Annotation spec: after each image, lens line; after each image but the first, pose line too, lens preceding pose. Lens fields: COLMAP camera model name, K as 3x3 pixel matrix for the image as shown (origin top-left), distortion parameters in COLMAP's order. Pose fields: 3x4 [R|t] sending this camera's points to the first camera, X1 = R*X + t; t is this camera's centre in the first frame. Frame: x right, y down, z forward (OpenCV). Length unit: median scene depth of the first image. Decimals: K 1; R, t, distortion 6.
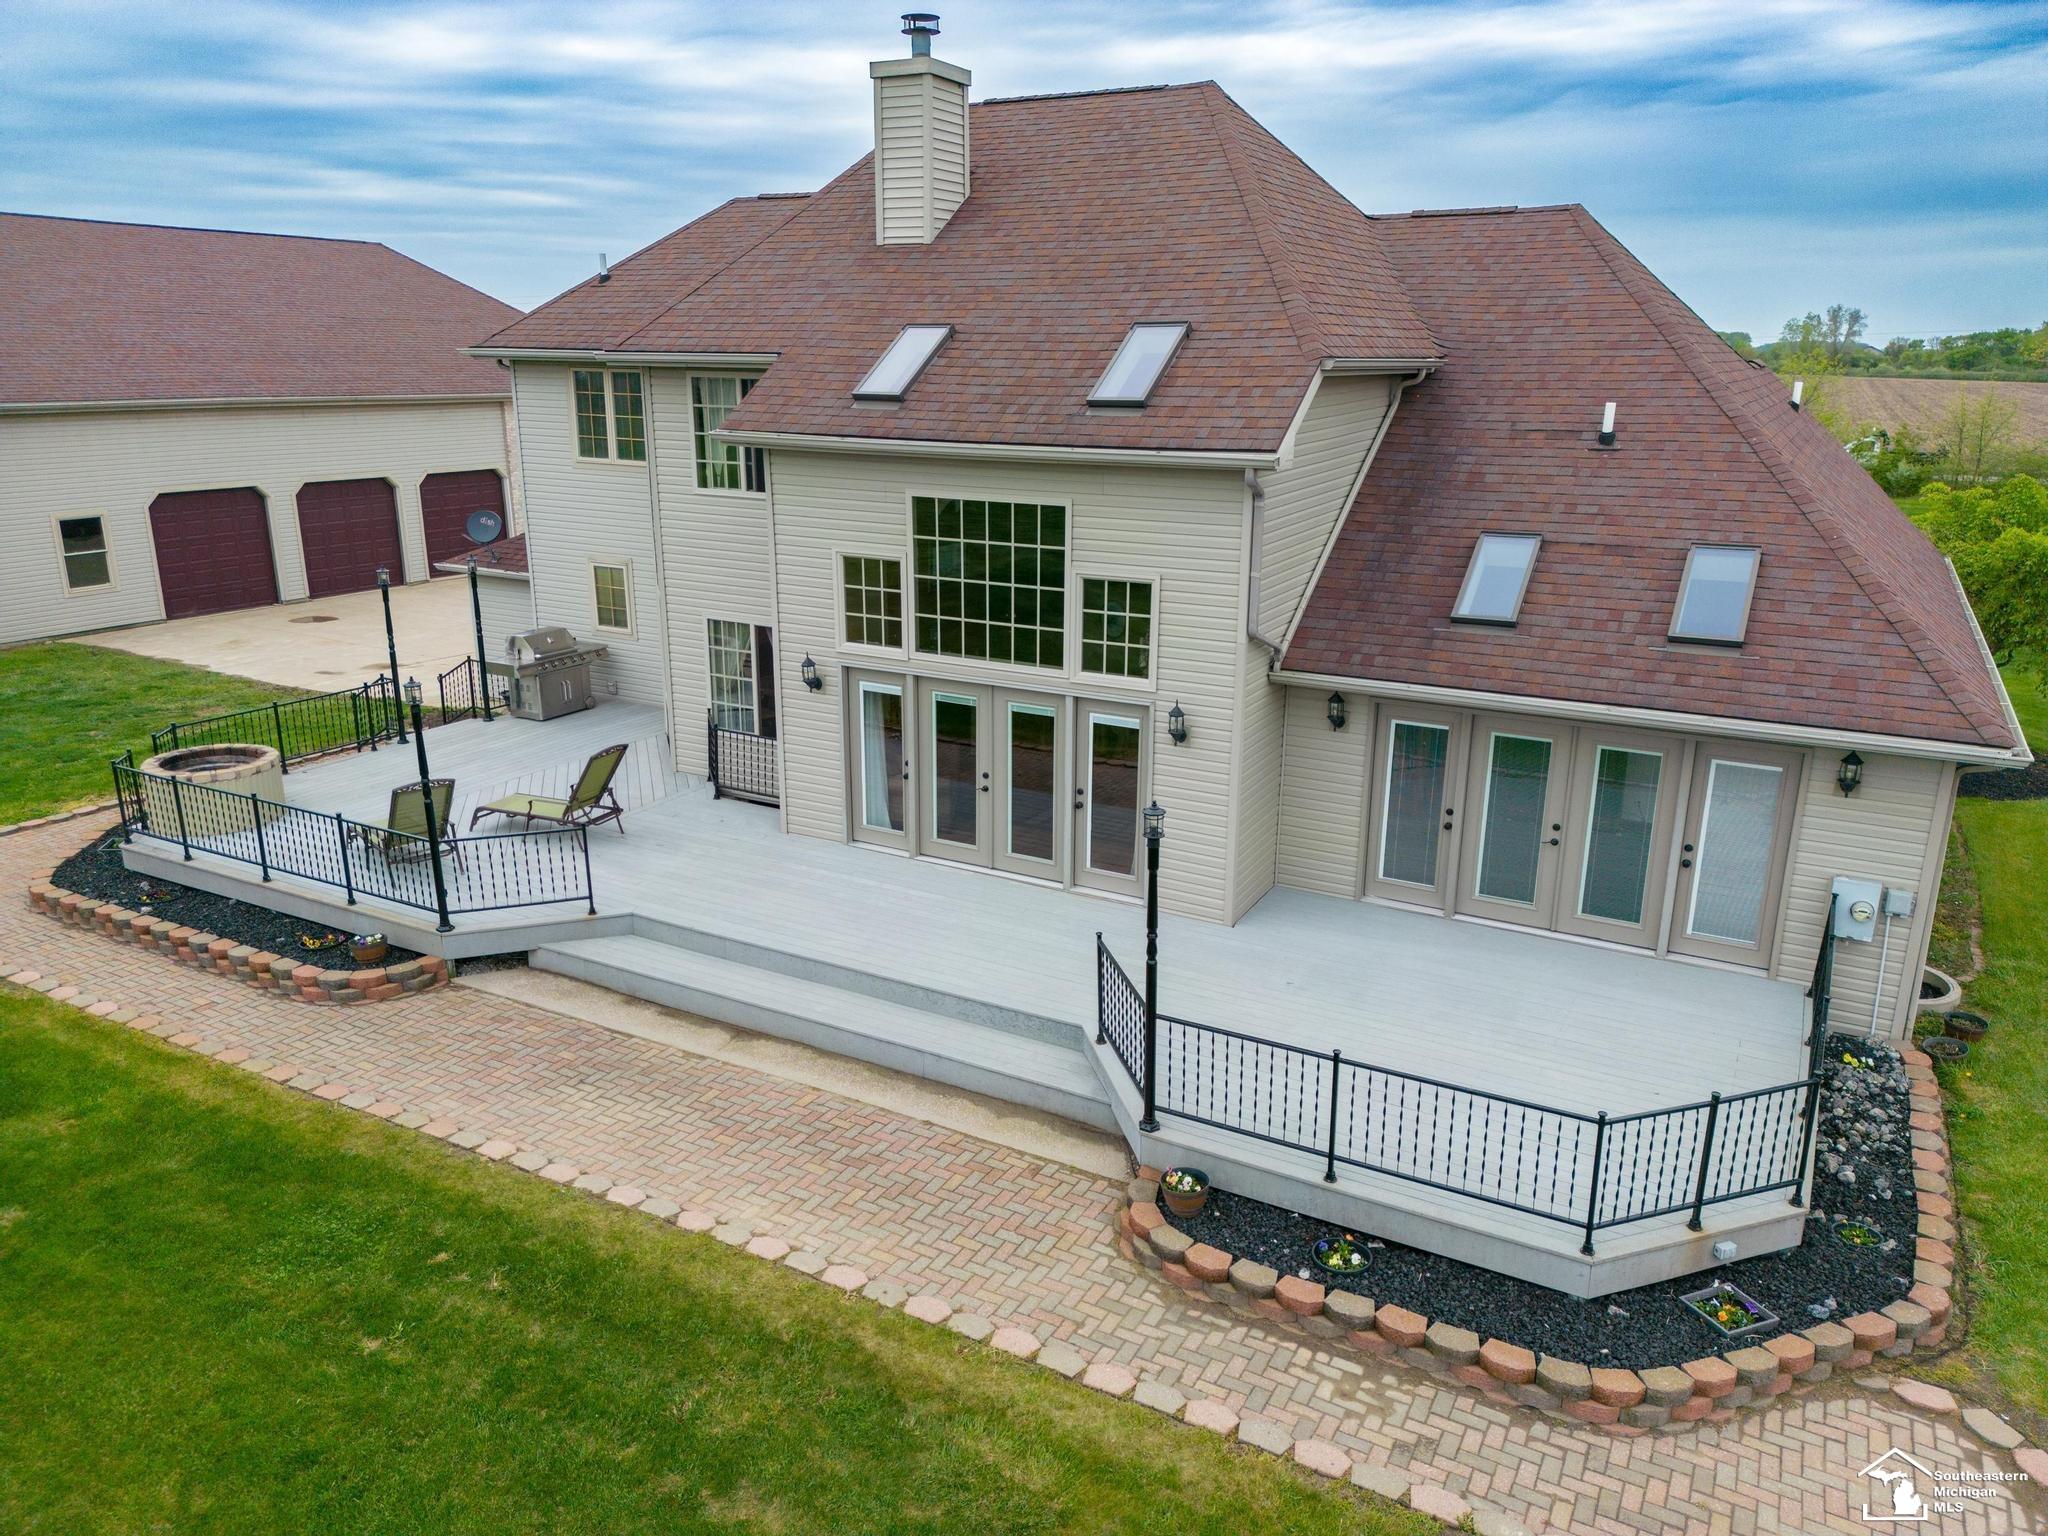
lens RADIAL K [[1445.9, 0, 1022.4], [0, 1445.9, 769.7], [0, 0, 1]] dist [0.020123, -0.033870]
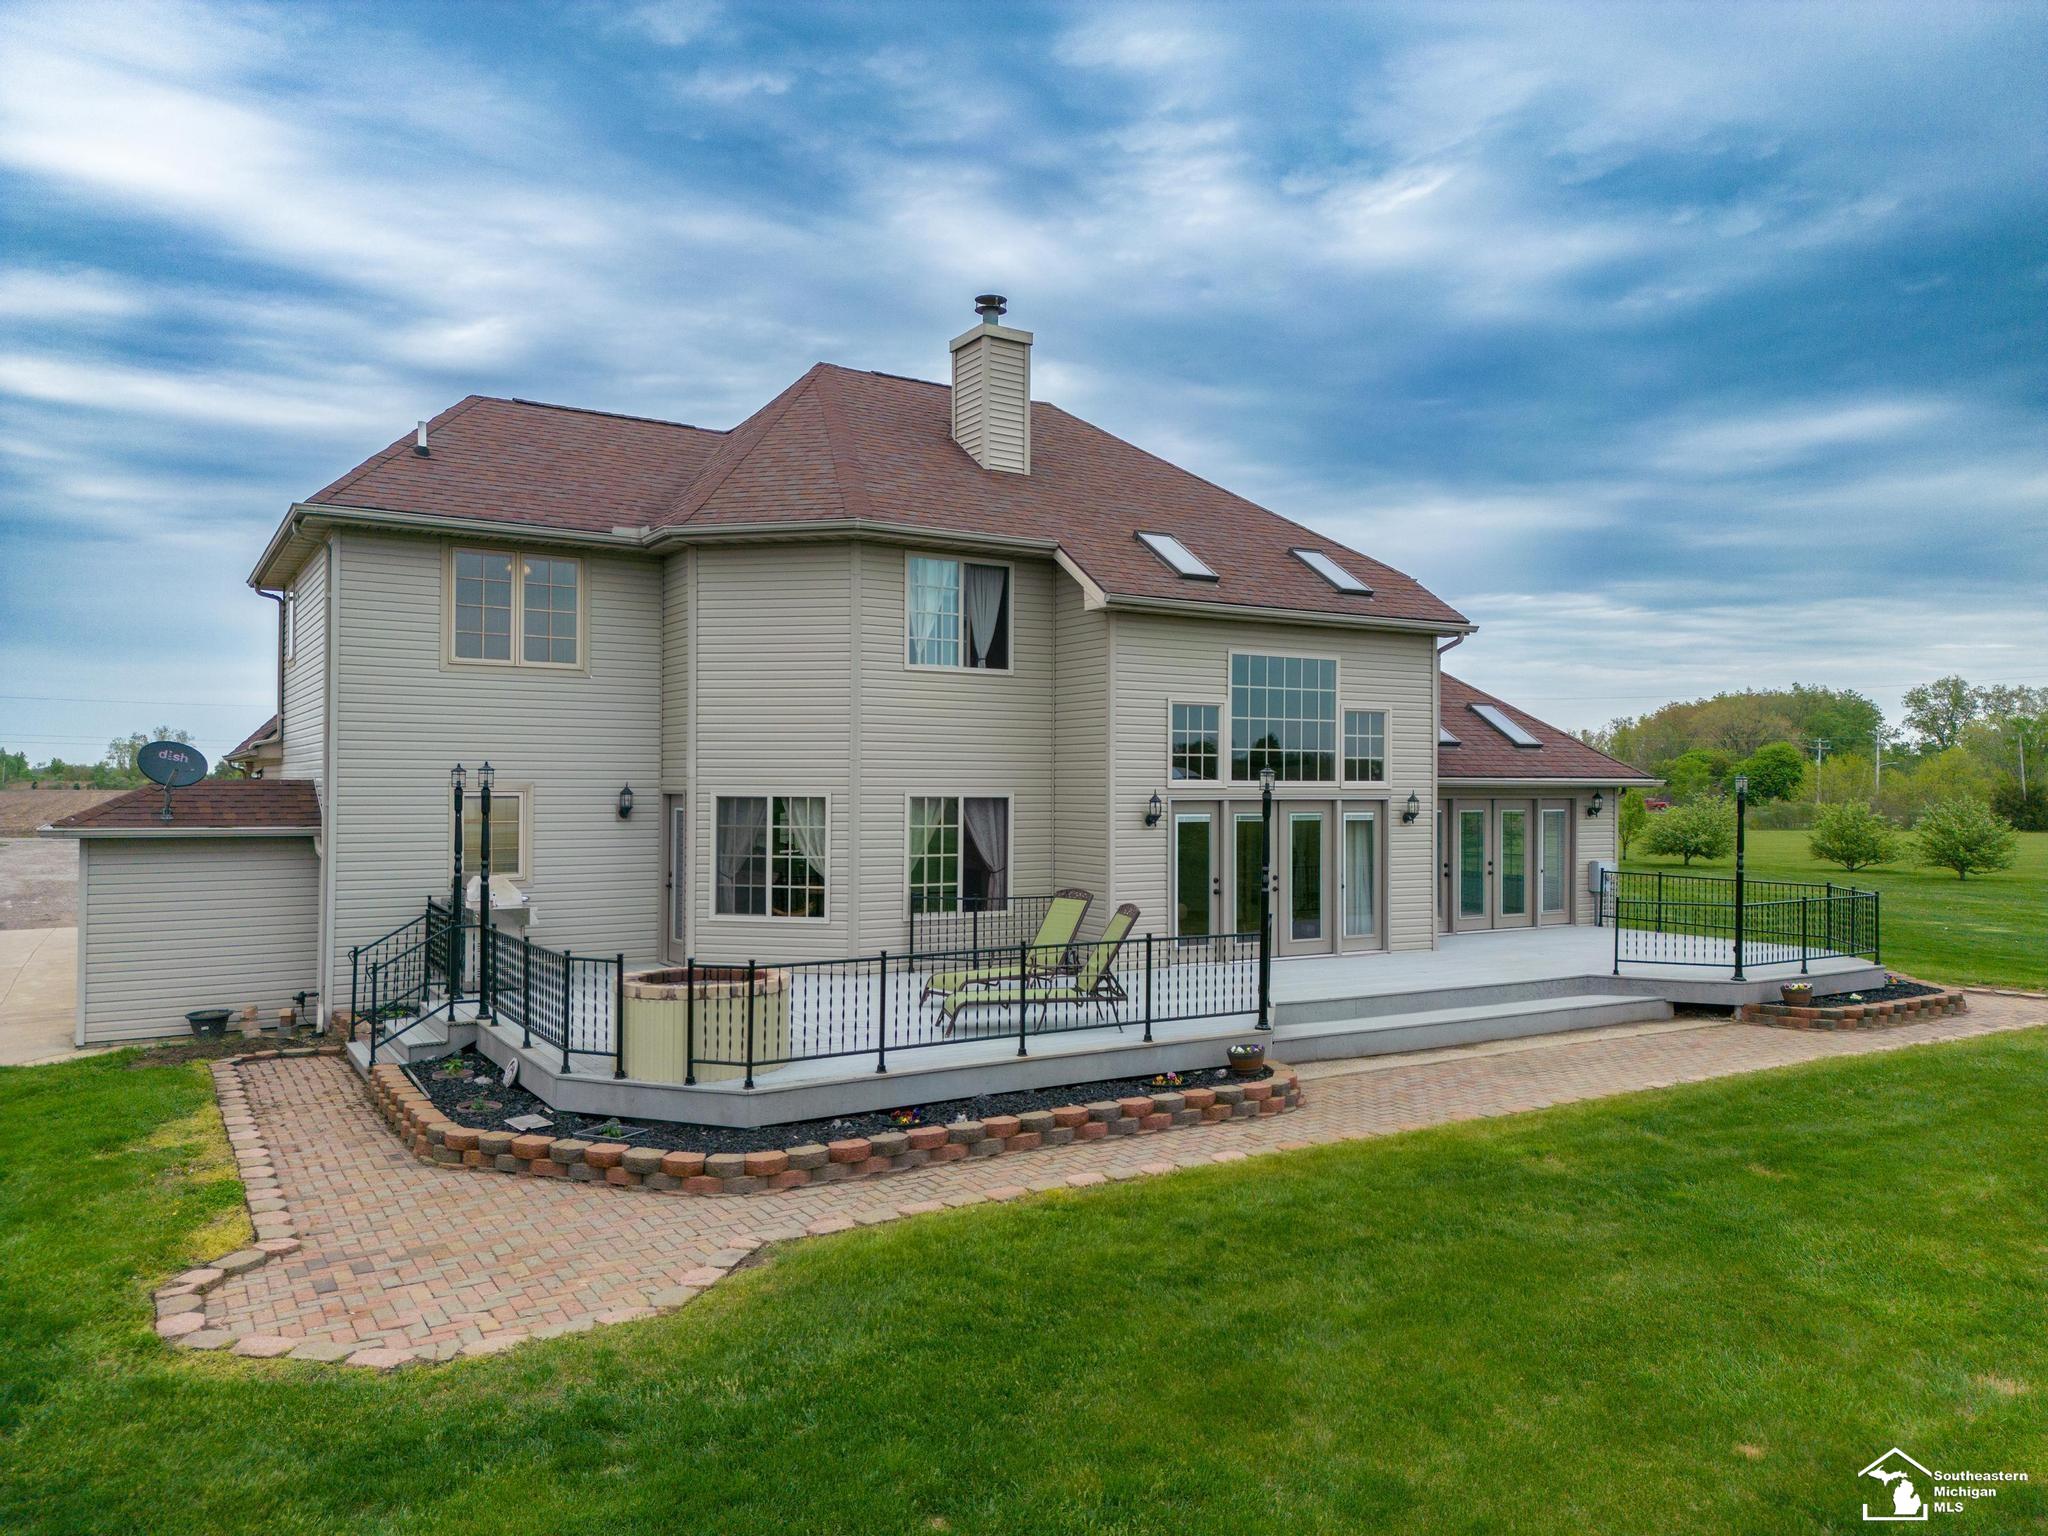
lens RADIAL K [[1445.9, 0, 1020.2], [0, 1445.9, 768.2], [0, 0, 1]] dist [0.020123, -0.033870]
pose [[0.512396, -0.001326, 0.858748, -1.220875], [0.241039, 0.960020, -0.142340, 0.038298], [-0.824227, 0.279927, 0.492230, 0.562911]]
